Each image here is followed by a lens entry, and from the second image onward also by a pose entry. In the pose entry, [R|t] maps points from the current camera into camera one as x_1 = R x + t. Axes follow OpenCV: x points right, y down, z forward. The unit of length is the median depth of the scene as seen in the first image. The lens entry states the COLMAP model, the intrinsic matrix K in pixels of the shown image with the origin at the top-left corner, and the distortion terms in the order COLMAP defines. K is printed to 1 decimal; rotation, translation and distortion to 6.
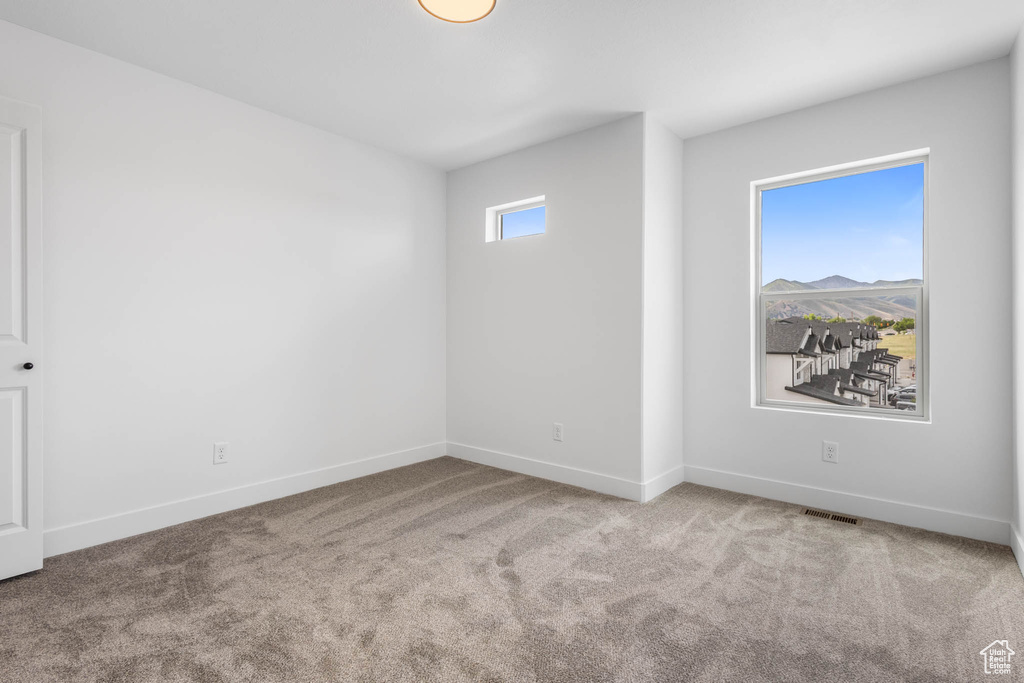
lens RADIAL K [[493.3, 0, 511.3], [0, 493.3, 337.6], [0, 0, 1]] dist [0.003689, -0.000159]
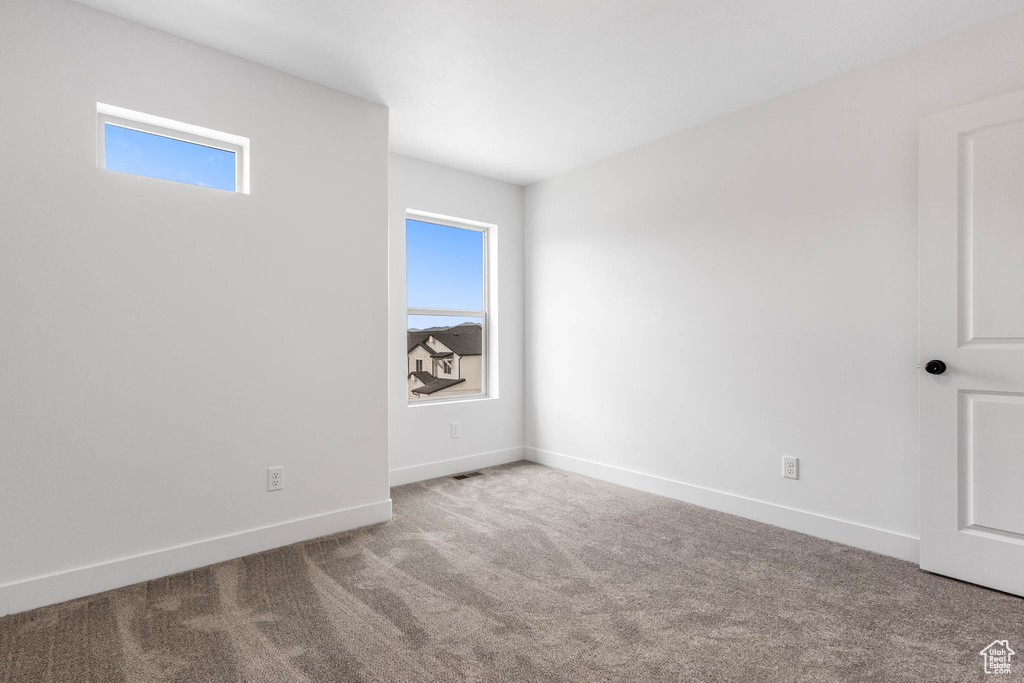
lens RADIAL K [[493.3, 0, 511.3], [0, 493.3, 337.6], [0, 0, 1]] dist [0.003689, -0.000159]
pose [[0.154781, 0.011045, 0.987887, -0.692272], [0.004460, 0.999919, -0.011879, -0.001768], [-0.987939, 0.006245, 0.154720, 0.679833]]
